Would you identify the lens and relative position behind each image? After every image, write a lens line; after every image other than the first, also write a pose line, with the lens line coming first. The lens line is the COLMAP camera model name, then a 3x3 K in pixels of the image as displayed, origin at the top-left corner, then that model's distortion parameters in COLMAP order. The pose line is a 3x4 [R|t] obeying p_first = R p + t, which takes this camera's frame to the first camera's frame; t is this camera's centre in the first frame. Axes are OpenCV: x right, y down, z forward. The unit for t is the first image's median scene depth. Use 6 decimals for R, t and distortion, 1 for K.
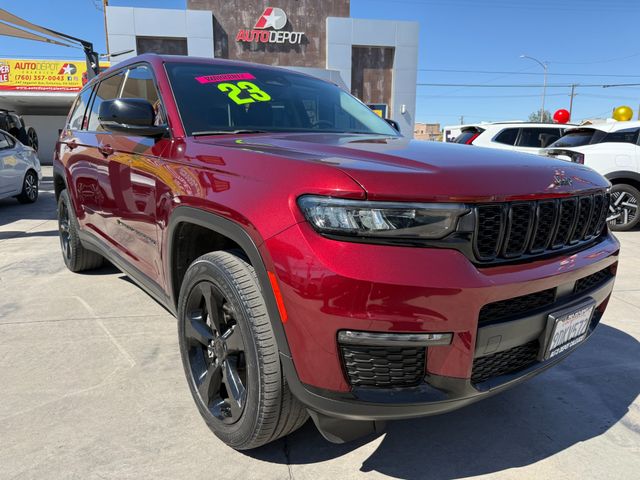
lens RADIAL K [[450.2, 0, 317.3], [0, 450.2, 241.7], [0, 0, 1]] dist [0.002449, -0.013191]
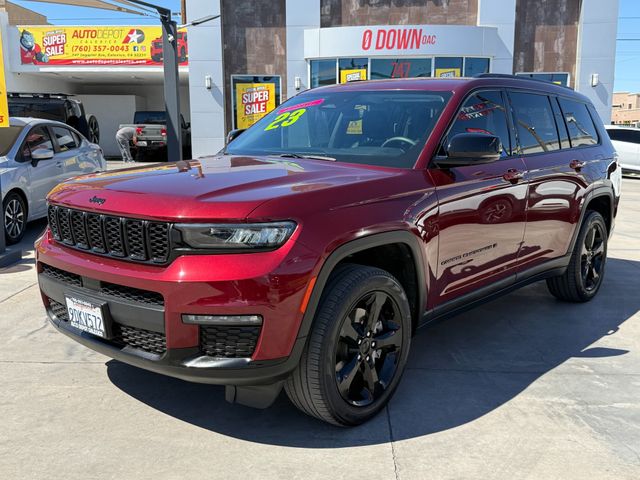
lens RADIAL K [[642.8, 0, 317.3], [0, 642.8, 244.3], [0, 0, 1]] dist [0.206608, -0.447891]
pose [[0.977408, 0.033956, -0.208614, 0.001585], [-0.041349, 0.998658, -0.031179, -0.004734], [0.207275, 0.039101, 0.977501, -0.029681]]
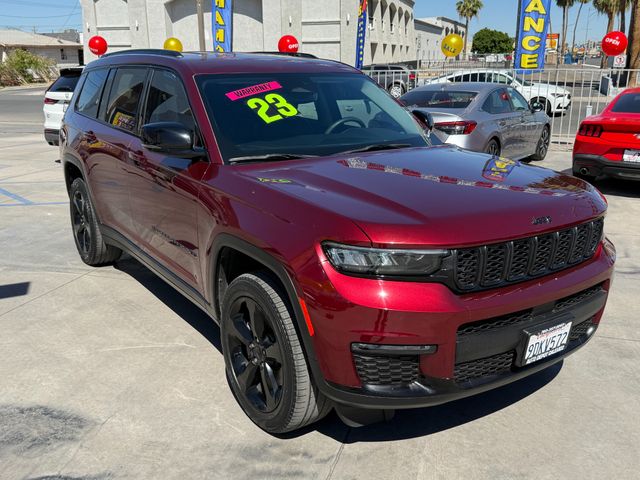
lens RADIAL K [[619.0, 0, 320.0], [0, 619.0, 225.4], [0, 0, 1]] dist [0.095986, -0.188779]
pose [[0.478615, -0.228242, 0.847840, -0.196582], [0.185070, 0.970152, 0.156695, -0.042500], [-0.858299, 0.081913, 0.506570, 0.069243]]
